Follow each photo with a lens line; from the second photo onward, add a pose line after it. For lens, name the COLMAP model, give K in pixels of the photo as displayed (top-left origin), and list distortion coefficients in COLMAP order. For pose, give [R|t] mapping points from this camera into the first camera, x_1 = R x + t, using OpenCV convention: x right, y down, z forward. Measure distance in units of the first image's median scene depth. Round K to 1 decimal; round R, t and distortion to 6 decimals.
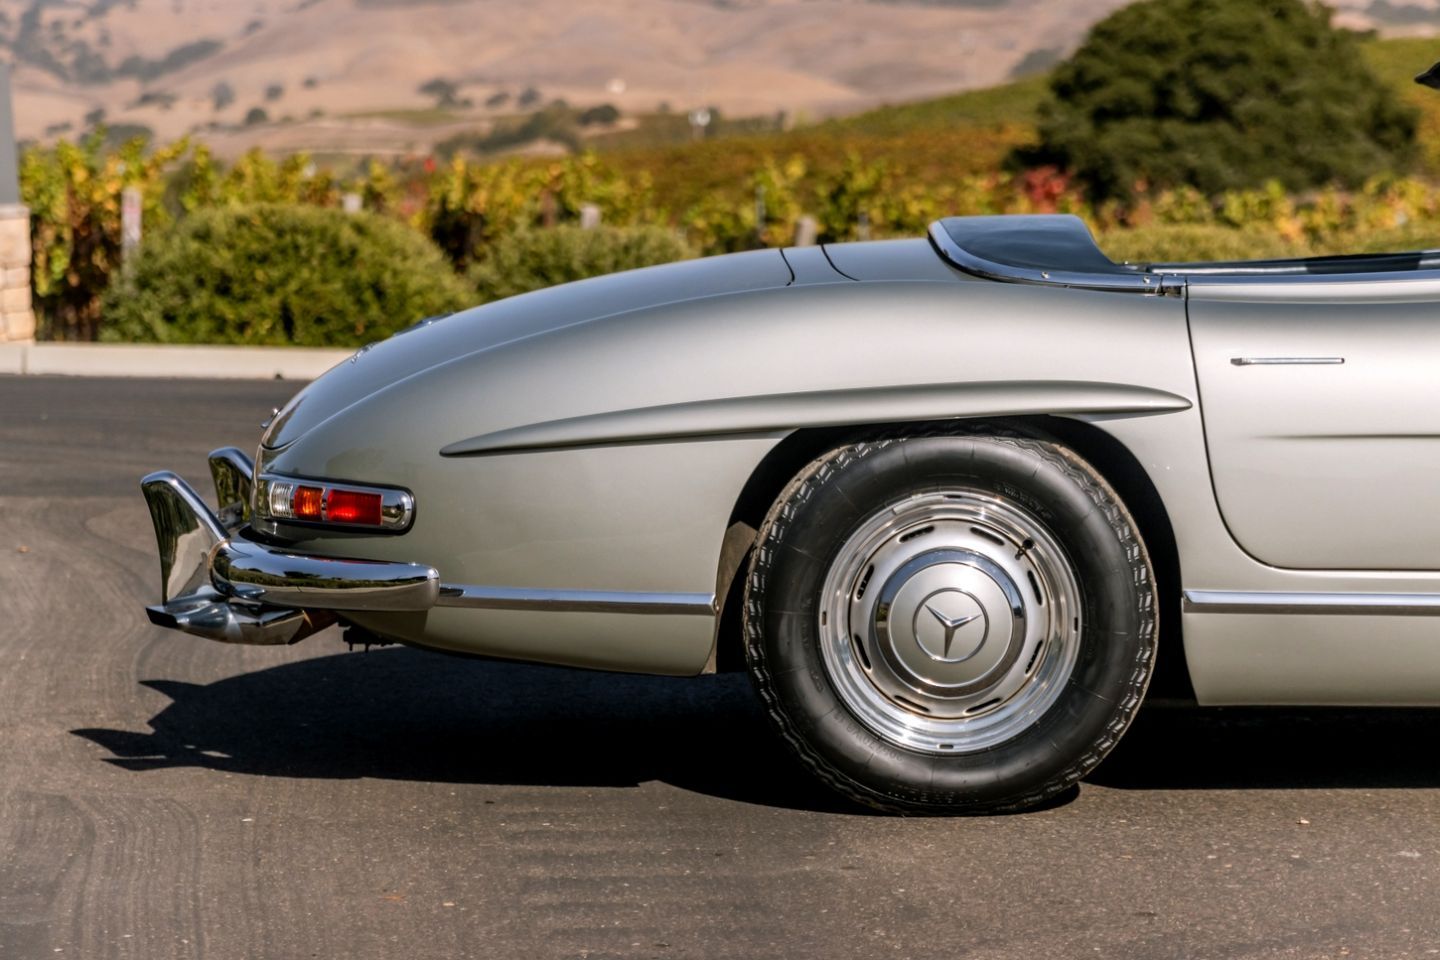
lens RADIAL K [[4636.4, 0, 716.0], [0, 4636.4, 479.8], [0, 0, 1]] dist [0.075059, 0.000000]
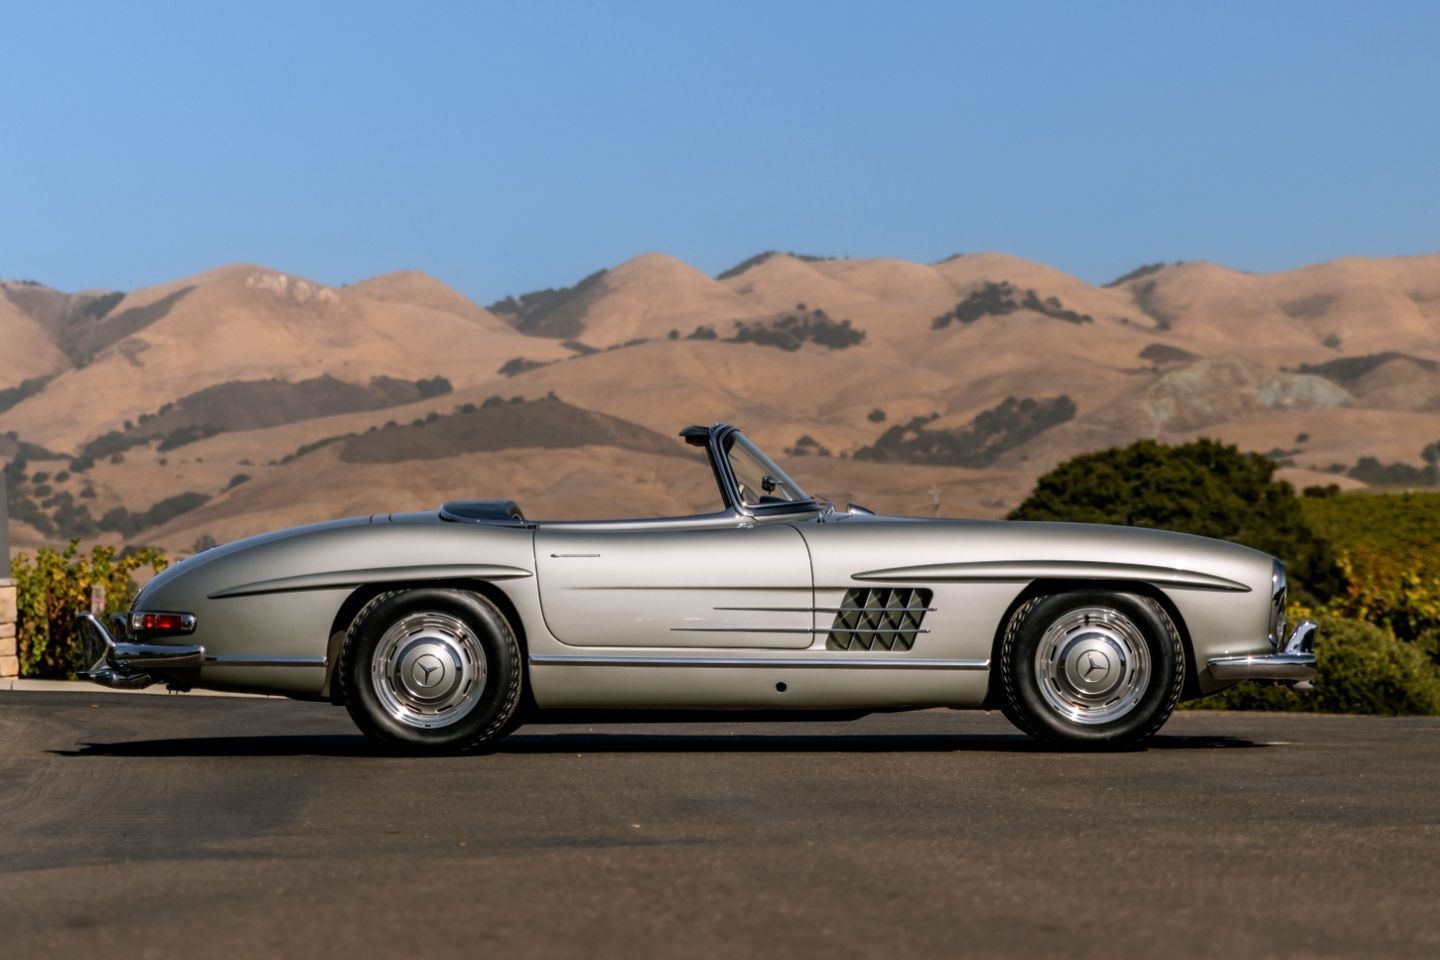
lens RADIAL K [[4636.4, 0, 724.9], [0, 4636.4, 478.8], [0, 0, 1]] dist [0.075059, 0.000000]
pose [[0.999969, 0.005030, 0.005982, 0.172088], [-0.004420, 0.995188, -0.097888, 0.151078], [-0.006446, 0.097858, 0.995180, -1.209033]]
